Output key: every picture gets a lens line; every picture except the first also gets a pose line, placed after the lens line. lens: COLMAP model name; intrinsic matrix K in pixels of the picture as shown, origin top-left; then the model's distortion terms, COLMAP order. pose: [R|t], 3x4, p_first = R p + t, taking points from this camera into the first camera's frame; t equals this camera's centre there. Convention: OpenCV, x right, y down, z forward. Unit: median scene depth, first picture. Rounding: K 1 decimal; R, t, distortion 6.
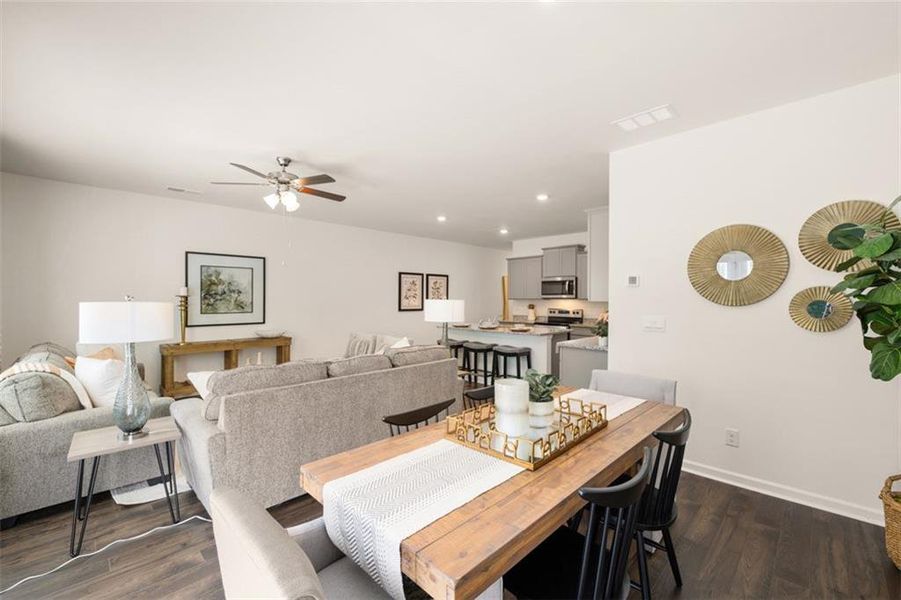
lens RADIAL K [[377.0, 0, 446.9], [0, 377.0, 301.4], [0, 0, 1]] dist [-0.000277, -0.000281]
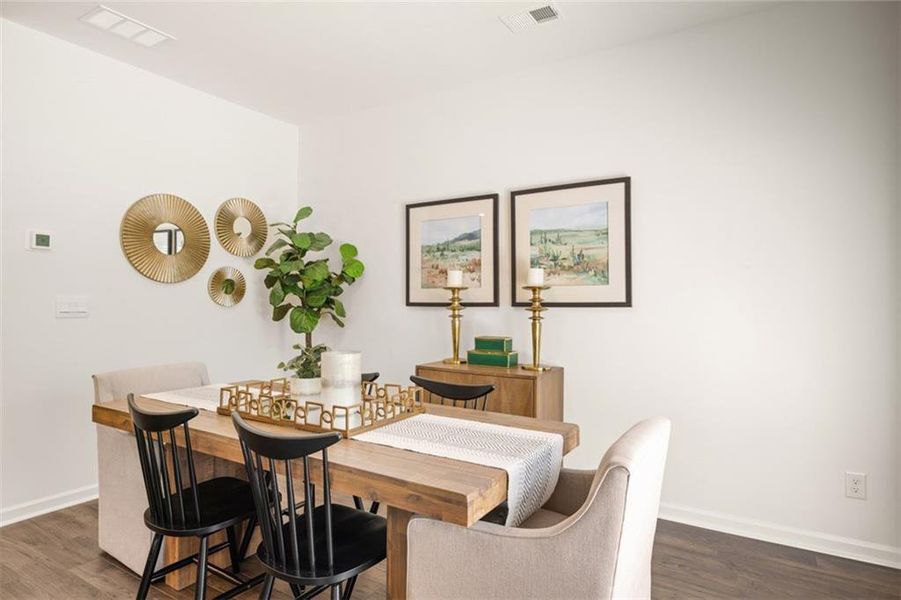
lens RADIAL K [[511.9, 0, 448.5], [0, 511.9, 299.8], [0, 0, 1]] dist [-0.003290, -0.000420]
pose [[-0.231562, 0.002518, 0.972817, -0.291709], [0.004862, 0.999987, -0.001431, 0.028428], [-0.972808, 0.004398, -0.231571, 0.298662]]
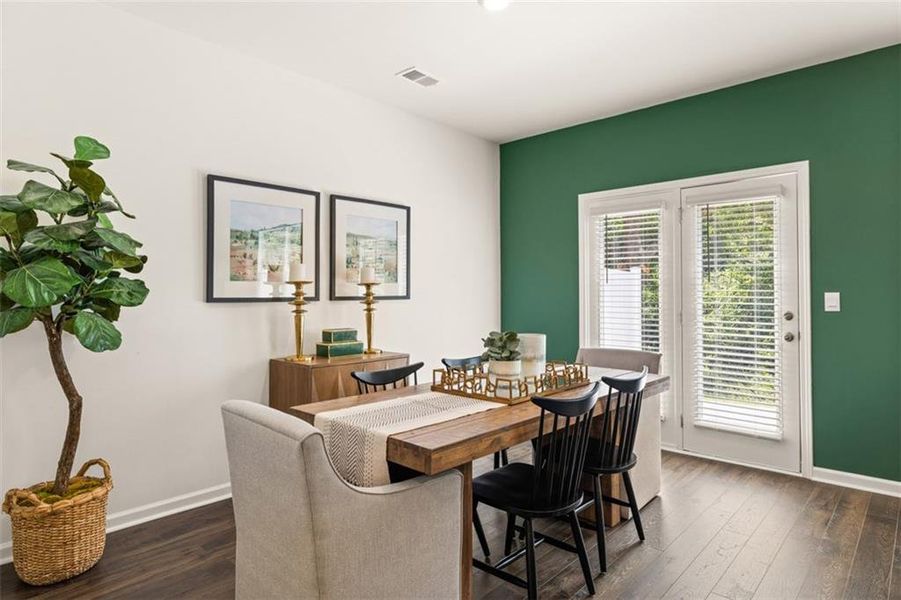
lens RADIAL K [[511.9, 0, 455.1], [0, 511.9, 279.5], [0, 0, 1]] dist [-0.003290, -0.000420]
pose [[-0.998847, 0.001392, -0.047979, 0.133322], [0.002410, 0.999773, -0.021172, 0.023625], [0.047939, -0.021263, -0.998624, 0.724641]]
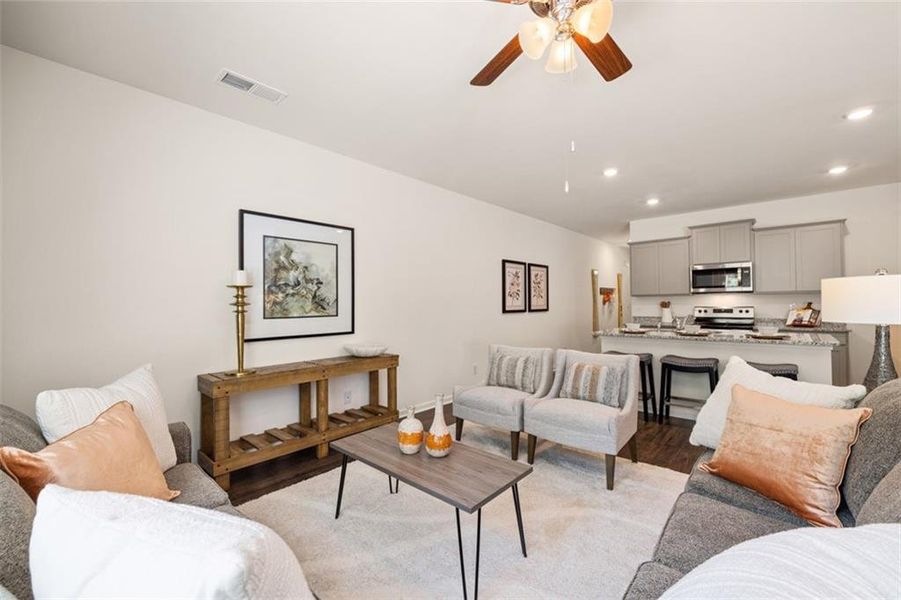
lens RADIAL K [[377.0, 0, 448.9], [0, 377.0, 300.1], [0, 0, 1]] dist [-0.000277, -0.000281]
pose [[0.998091, -0.013390, 0.060296, -0.373582], [0.014554, 0.999715, -0.018901, 0.018069], [-0.060026, 0.019742, 0.998002, 0.374259]]
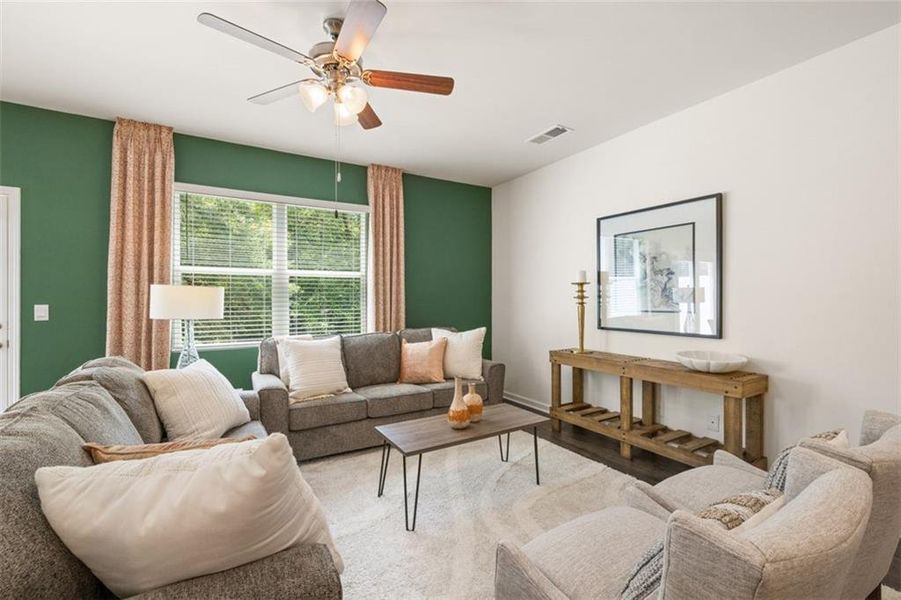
lens RADIAL K [[382.7, 0, 447.6], [0, 382.7, 299.8], [0, 0, 1]] dist [0.001693, 0.000293]
pose [[-0.249148, 0.000459, -0.968465, 0.047163], [-0.009126, 0.999954, 0.002821, 0.014283], [0.968422, 0.009541, -0.249132, 0.821154]]
